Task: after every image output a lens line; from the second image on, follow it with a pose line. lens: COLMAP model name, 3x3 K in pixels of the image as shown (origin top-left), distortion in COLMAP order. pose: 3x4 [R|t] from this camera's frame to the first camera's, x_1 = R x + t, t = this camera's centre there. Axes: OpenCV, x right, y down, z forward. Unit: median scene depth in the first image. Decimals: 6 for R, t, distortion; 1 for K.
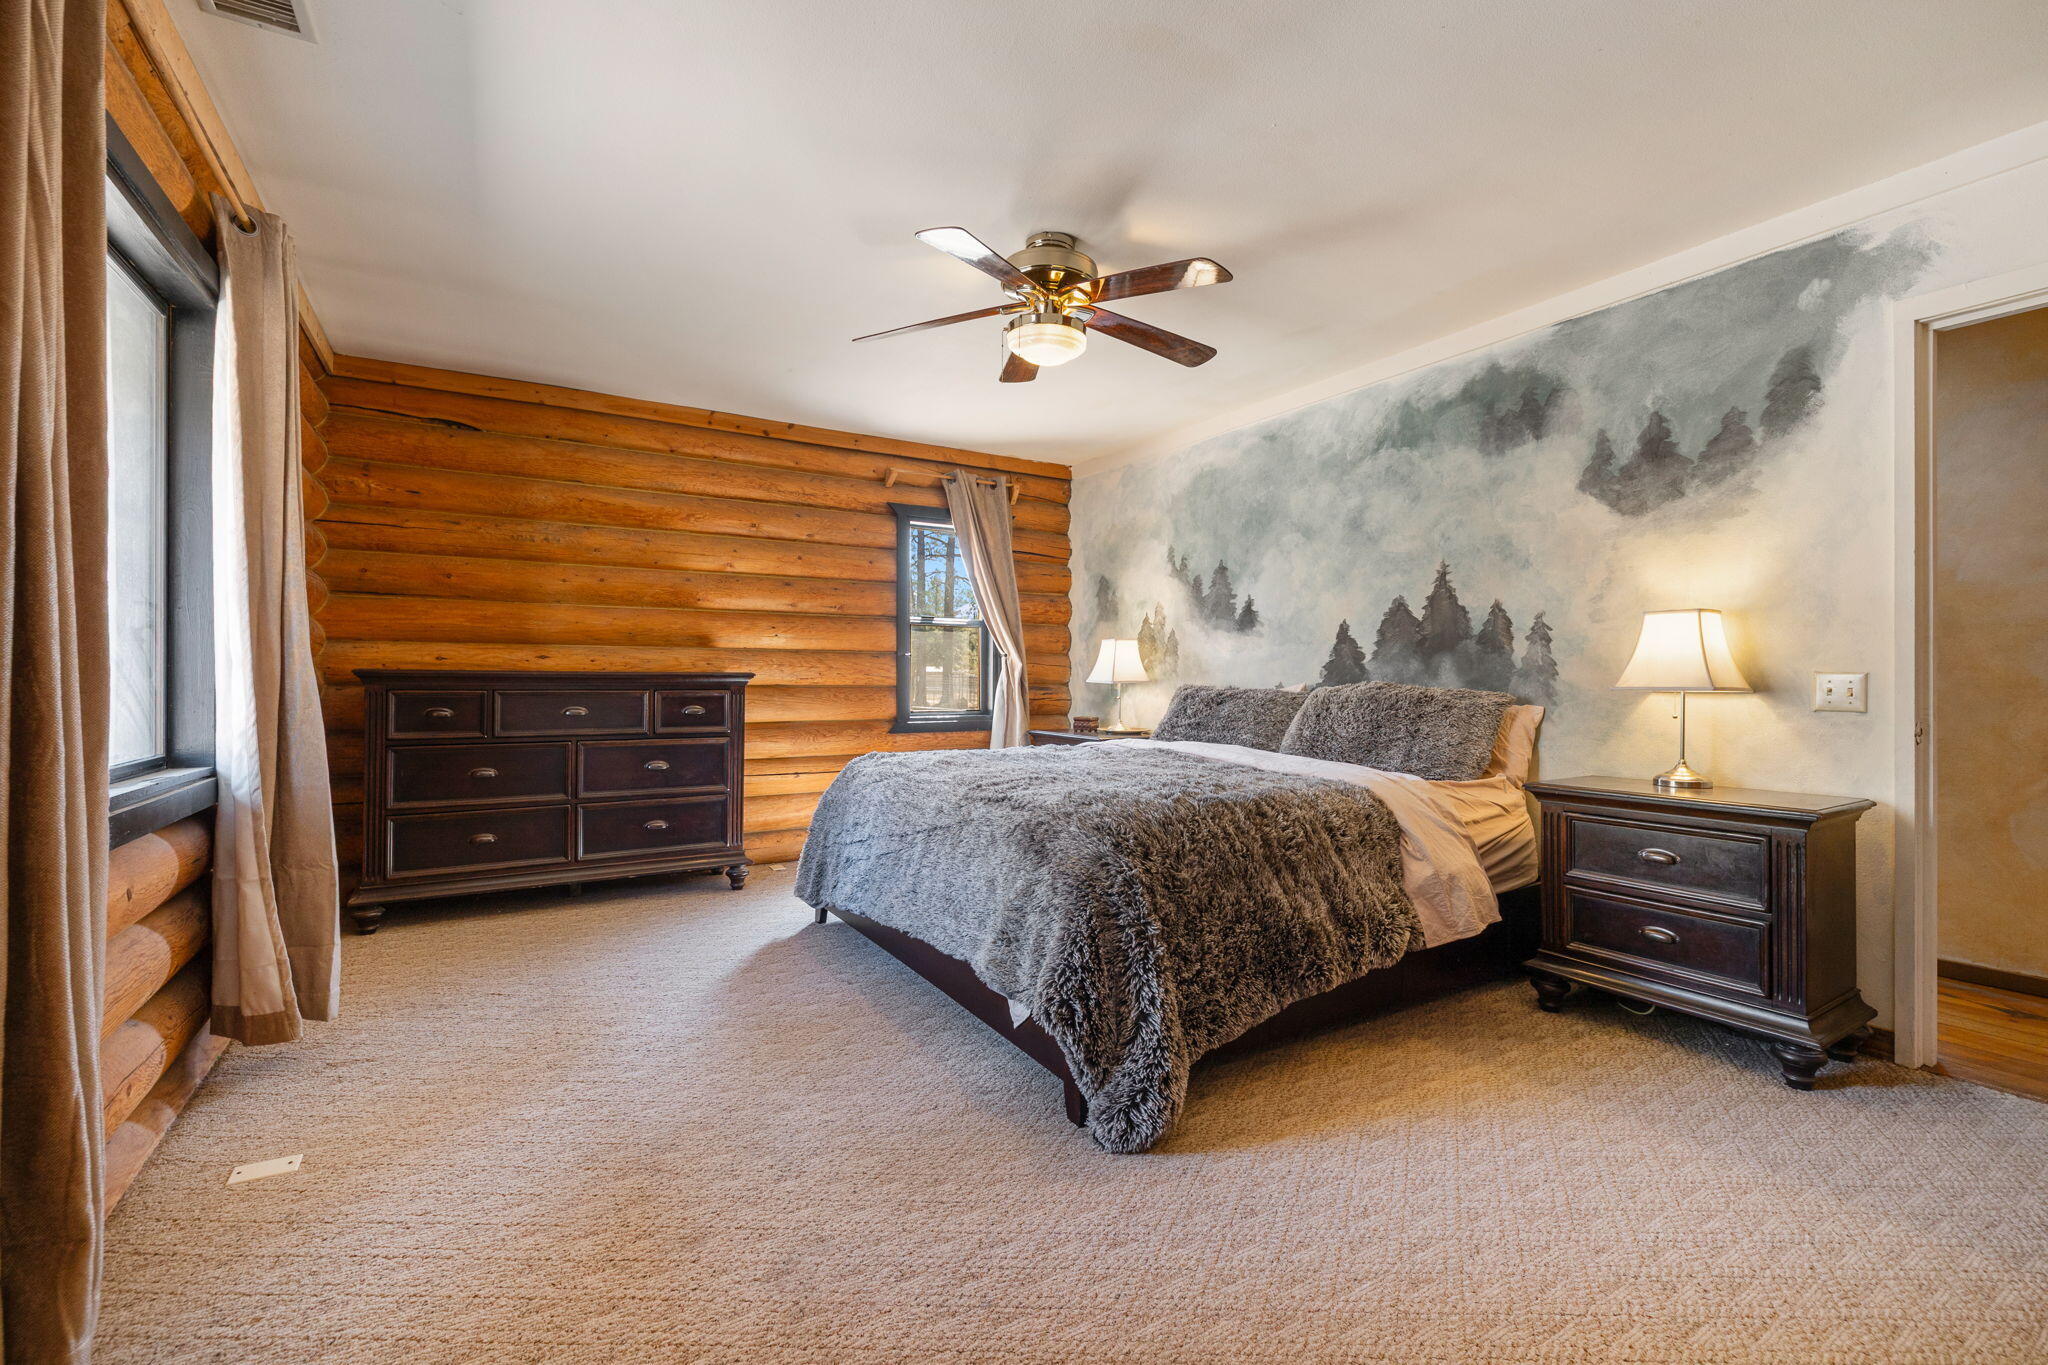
lens RADIAL K [[863.0, 0, 1014.0], [0, 863.0, 679.9], [0, 0, 1]] dist [0.001919, 0.000318]
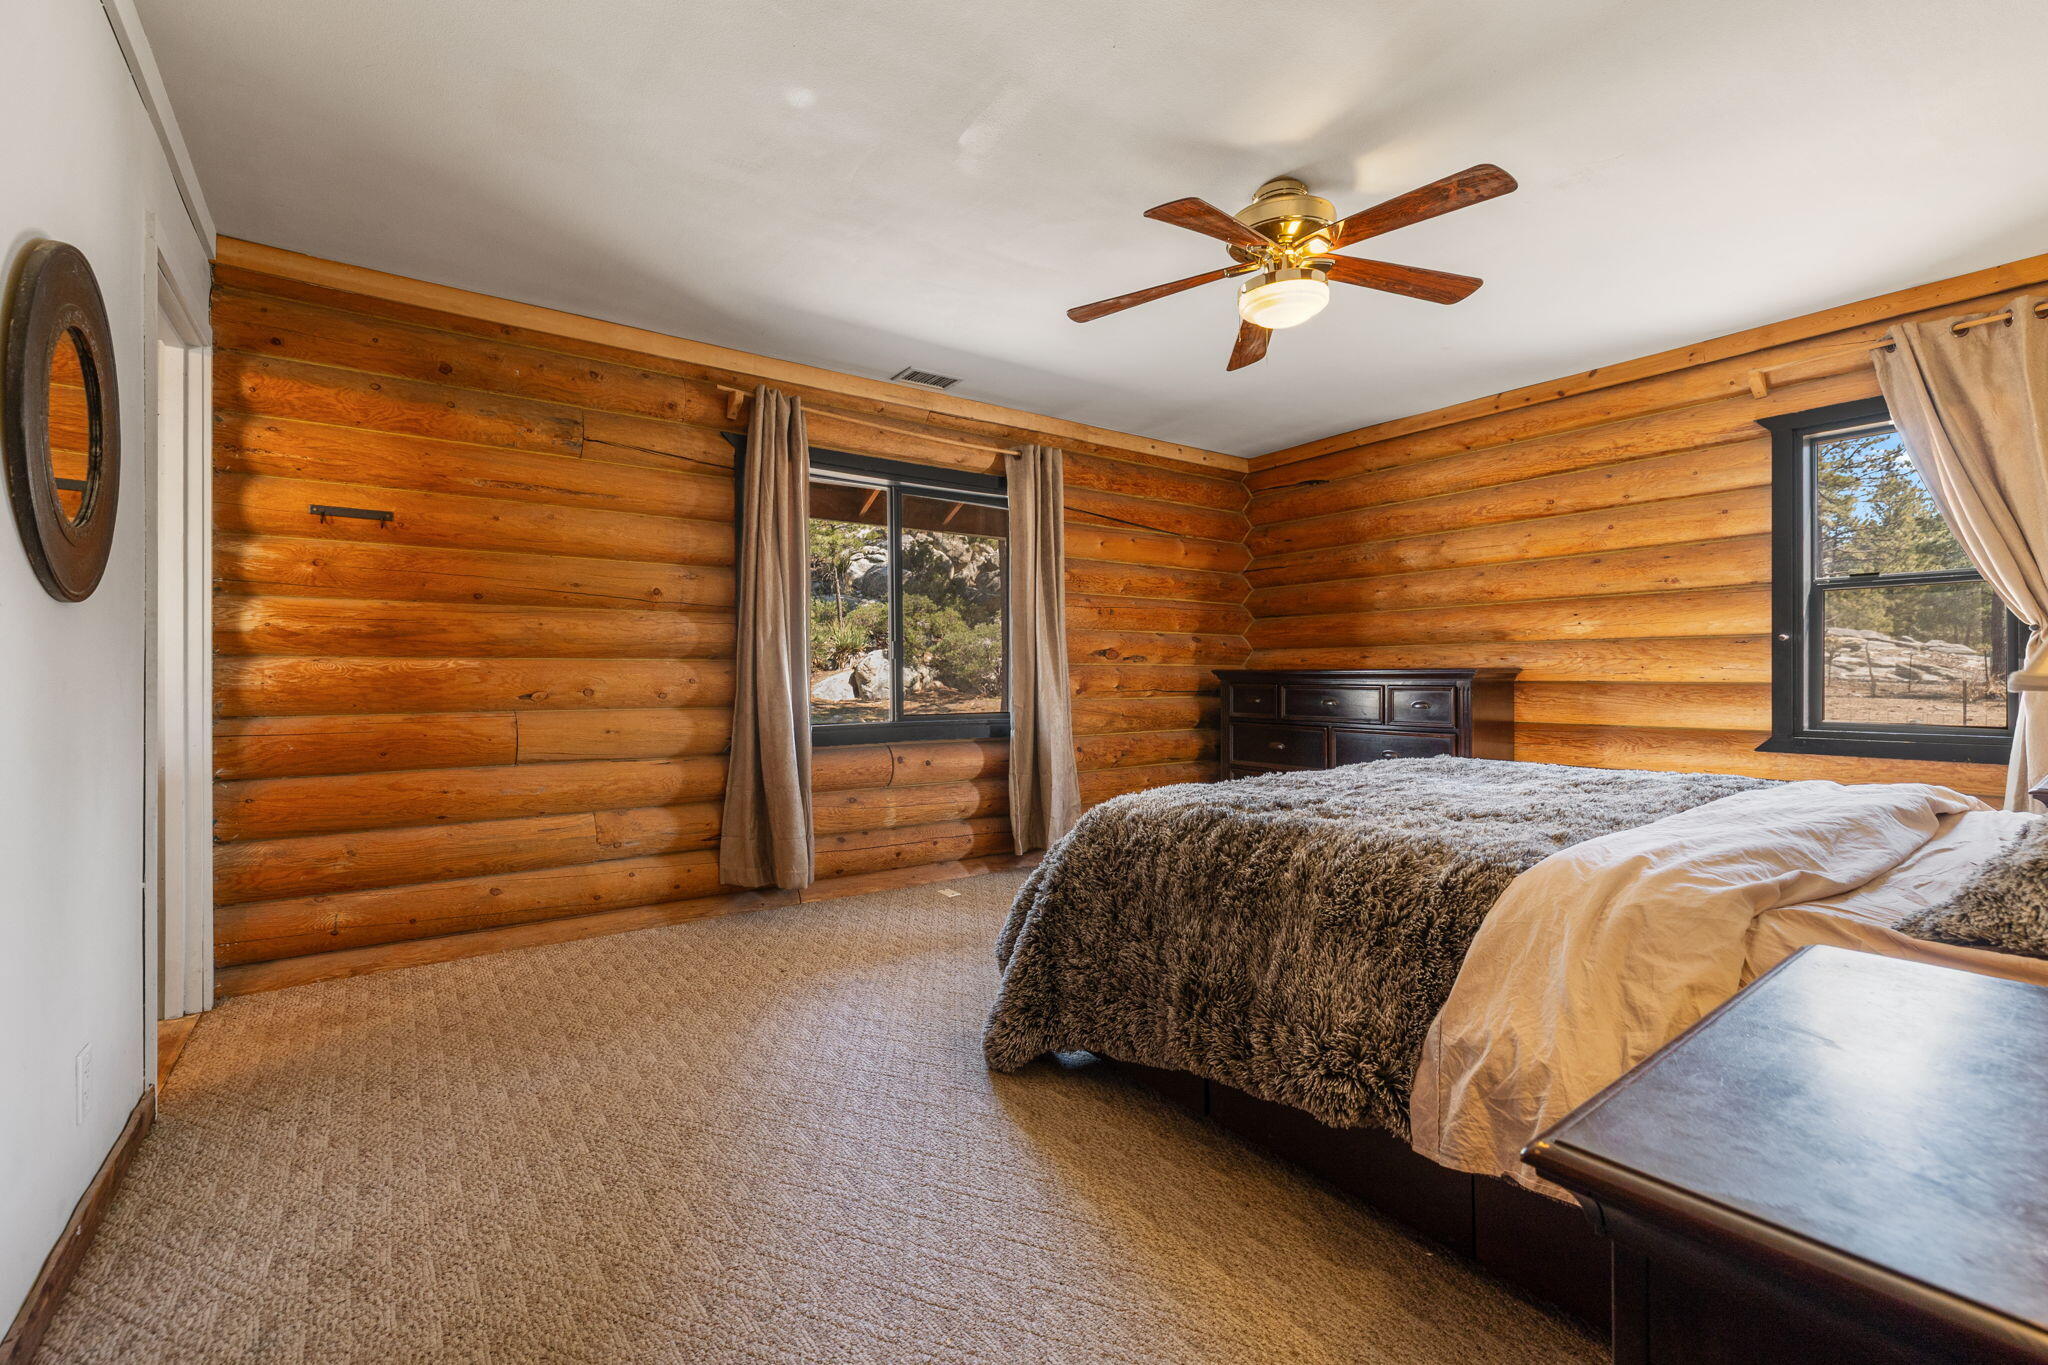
lens RADIAL K [[863.0, 0, 1014.0], [0, 863.0, 679.9], [0, 0, 1]] dist [0.001919, 0.000318]
pose [[0.097505, 0.000786, -0.995235, 0.521620], [0.002567, 0.999996, 0.001041, 0.002361], [0.995232, -0.002657, 0.097503, 0.354043]]
